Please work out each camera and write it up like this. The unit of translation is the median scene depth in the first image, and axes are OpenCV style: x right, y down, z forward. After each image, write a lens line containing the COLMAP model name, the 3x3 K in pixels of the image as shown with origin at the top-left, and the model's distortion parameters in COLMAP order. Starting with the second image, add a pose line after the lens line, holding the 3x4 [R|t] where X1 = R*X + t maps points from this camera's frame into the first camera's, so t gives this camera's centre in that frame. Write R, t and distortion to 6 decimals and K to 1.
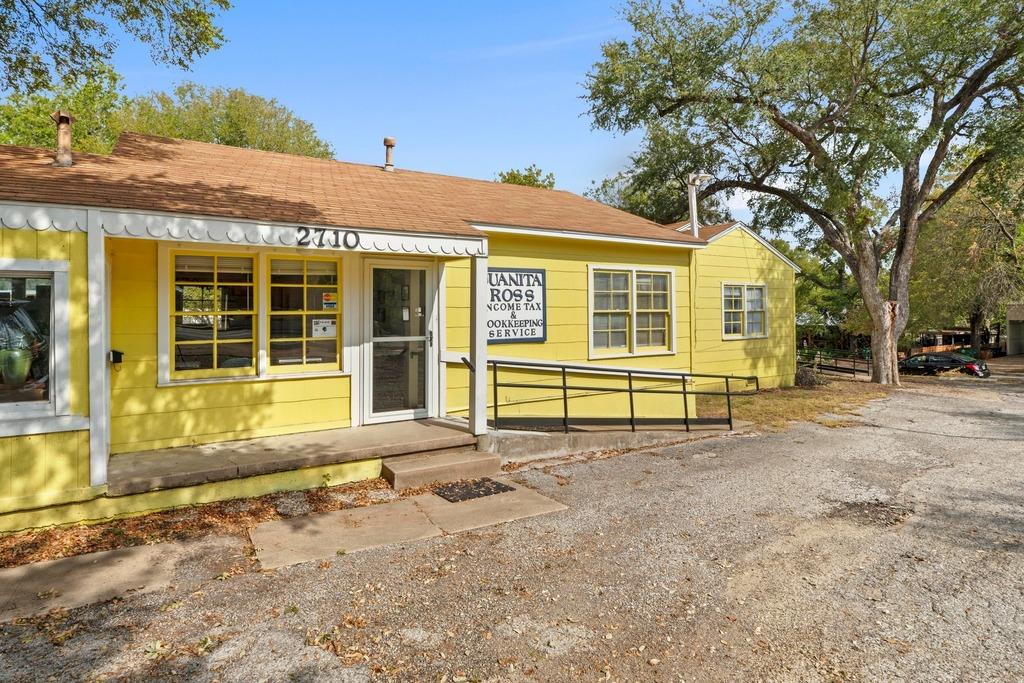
lens RADIAL K [[564.8, 0, 513.2], [0, 564.8, 302.2], [0, 0, 1]] dist [0.001728, 0.000868]
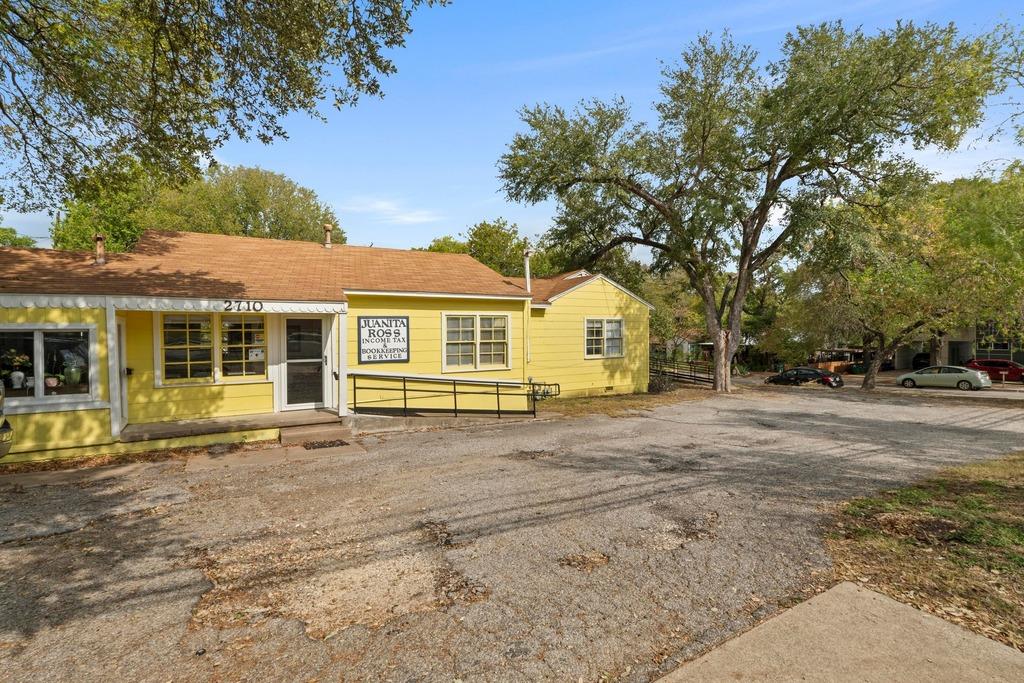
lens RADIAL K [[486.9, 0, 512.0], [0, 486.9, 341.5], [0, 0, 1]] dist [0.004065, 0.000060]
pose [[0.999614, -0.001207, -0.027766, 0.495282], [0.002261, 0.999277, 0.037955, -0.049445], [0.027700, -0.038003, 0.998894, -0.462899]]
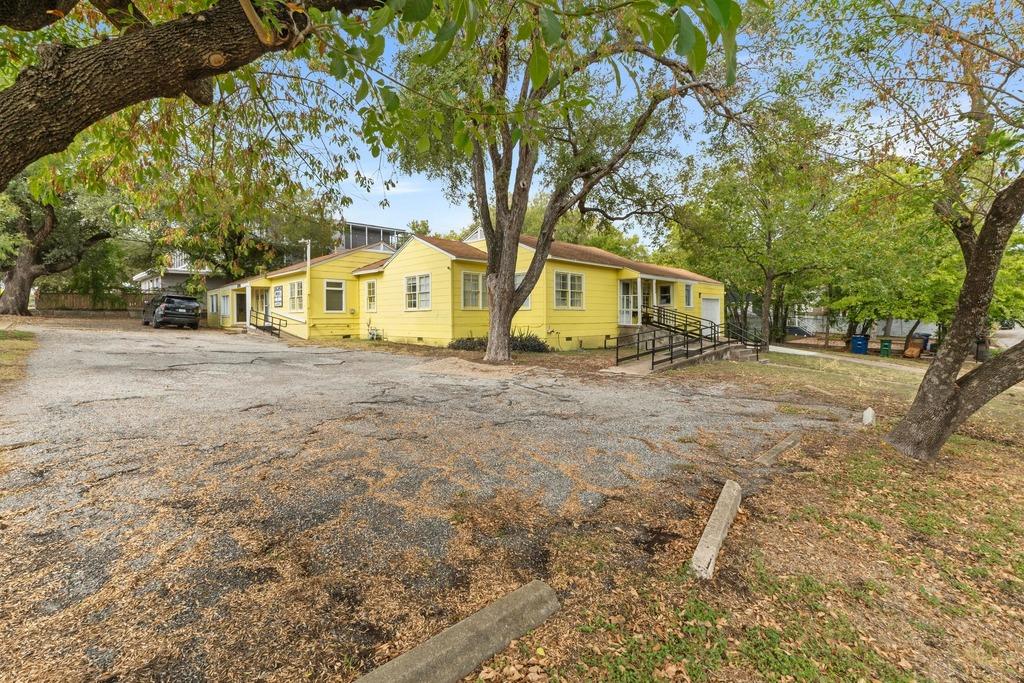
lens RADIAL K [[440.9, 0, 510.0], [0, 440.9, 328.0], [0, 0, 1]] dist [-0.001256, -0.000326]
pose [[0.213519, 0.027180, -0.976561, 3.723522], [0.021549, 0.999239, 0.032522, 0.177965], [0.976701, -0.027988, 0.212770, 2.263118]]
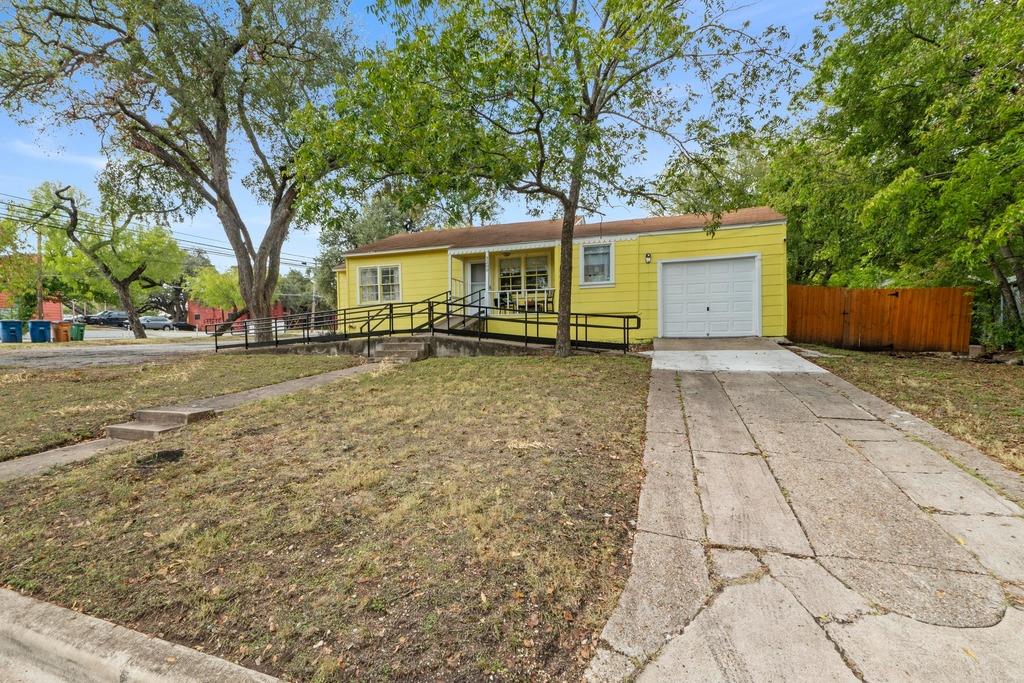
lens RADIAL K [[440.9, 0, 510.0], [0, 440.9, 328.0], [0, 0, 1]] dist [-0.001256, -0.000326]
pose [[-0.779132, -0.016140, -0.626652, 2.237540], [0.022301, 0.998322, -0.053440, 0.454077], [0.626463, -0.055612, -0.777464, 5.620207]]
